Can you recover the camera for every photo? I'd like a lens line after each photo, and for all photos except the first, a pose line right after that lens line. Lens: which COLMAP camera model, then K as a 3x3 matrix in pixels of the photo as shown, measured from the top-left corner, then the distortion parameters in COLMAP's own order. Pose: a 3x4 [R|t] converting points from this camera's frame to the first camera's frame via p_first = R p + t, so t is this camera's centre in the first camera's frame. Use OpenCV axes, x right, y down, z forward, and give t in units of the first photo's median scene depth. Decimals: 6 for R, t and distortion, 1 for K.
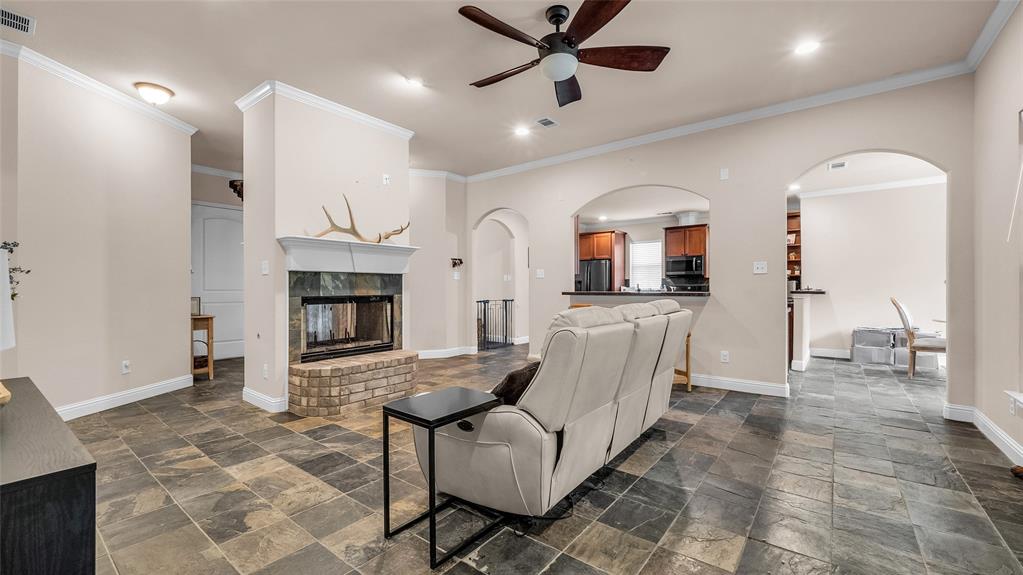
lens RADIAL K [[407.5, 0, 506.8], [0, 407.5, 291.6], [0, 0, 1]] dist [0.002955, 0.000784]
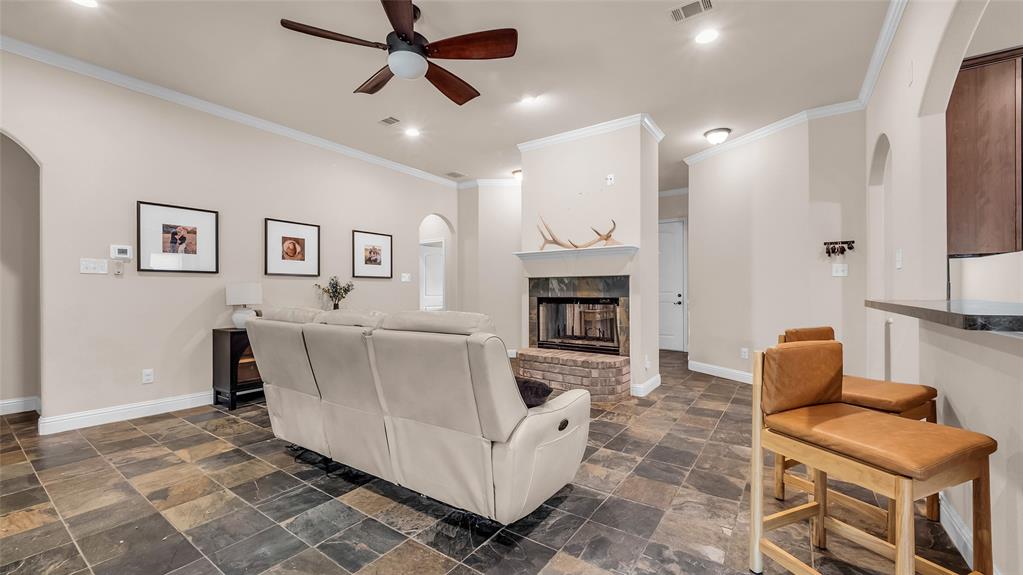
lens RADIAL K [[407.5, 0, 514.8], [0, 407.5, 290.4], [0, 0, 1]] dist [0.002955, 0.000784]
pose [[0.068114, 0.003837, -0.997670, 0.670858], [-0.005107, 0.999981, 0.003497, -0.011134], [0.997664, 0.004857, 0.068132, 0.705499]]
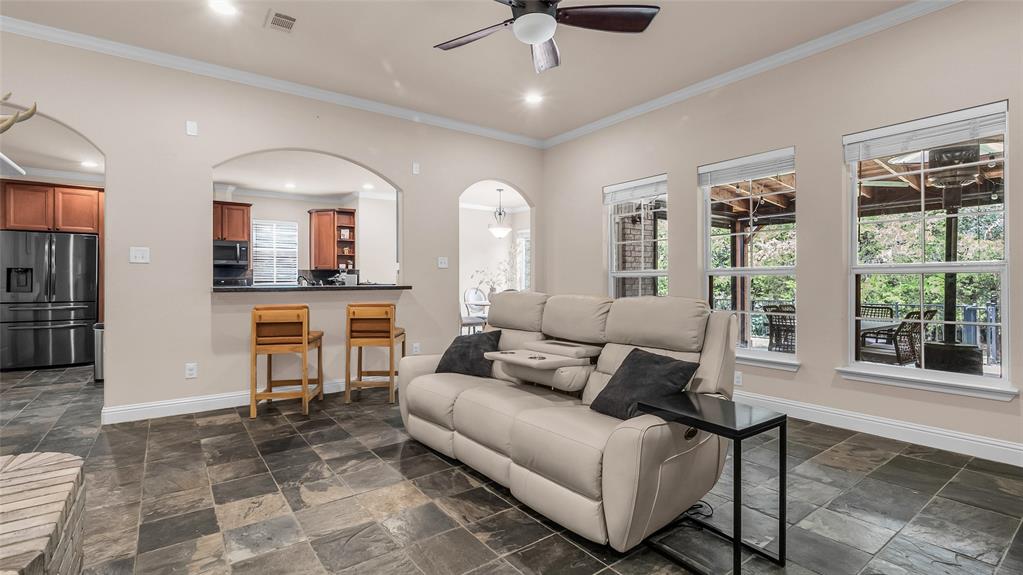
lens RADIAL K [[480.3, 0, 502.1], [0, 480.3, 281.0], [0, 0, 1]] dist [-0.002694, -0.000313]
pose [[0.274917, 0.004555, 0.961457, -0.535260], [0.007980, 0.999944, -0.007019, -0.000252], [-0.961435, 0.009602, 0.274866, 0.464425]]
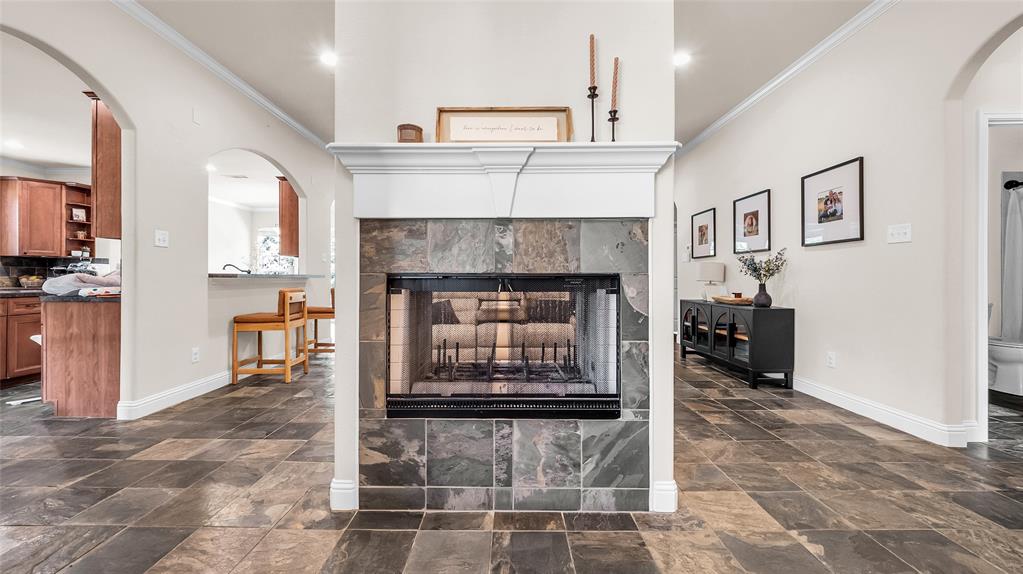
lens RADIAL K [[407.5, 0, 503.3], [0, 407.5, 279.9], [0, 0, 1]] dist [0.002955, 0.000784]
pose [[-0.604932, 0.001626, 0.796276, -0.796541], [0.006884, 0.999971, 0.003188, 0.016380], [-0.796247, 0.007410, -0.604926, 1.271434]]
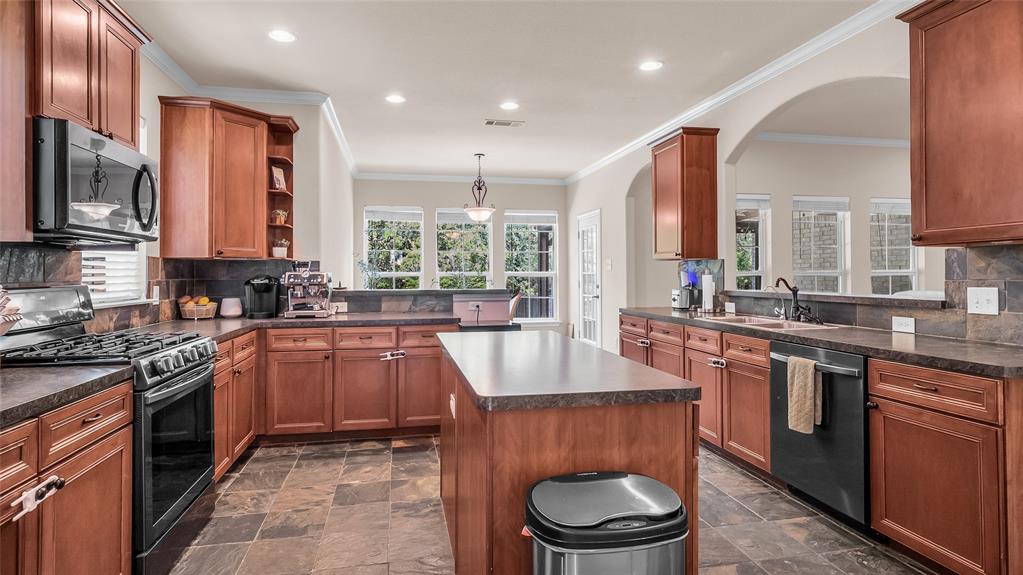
lens RADIAL K [[528.9, 0, 505.1], [0, 528.9, 273.5], [0, 0, 1]] dist [0.002130, -0.000151]
pose [[-0.771637, 0.009444, 0.635992, 0.217022], [0.013572, 0.999907, 0.001619, -0.034453], [-0.635918, 0.009881, -0.771694, 2.015697]]
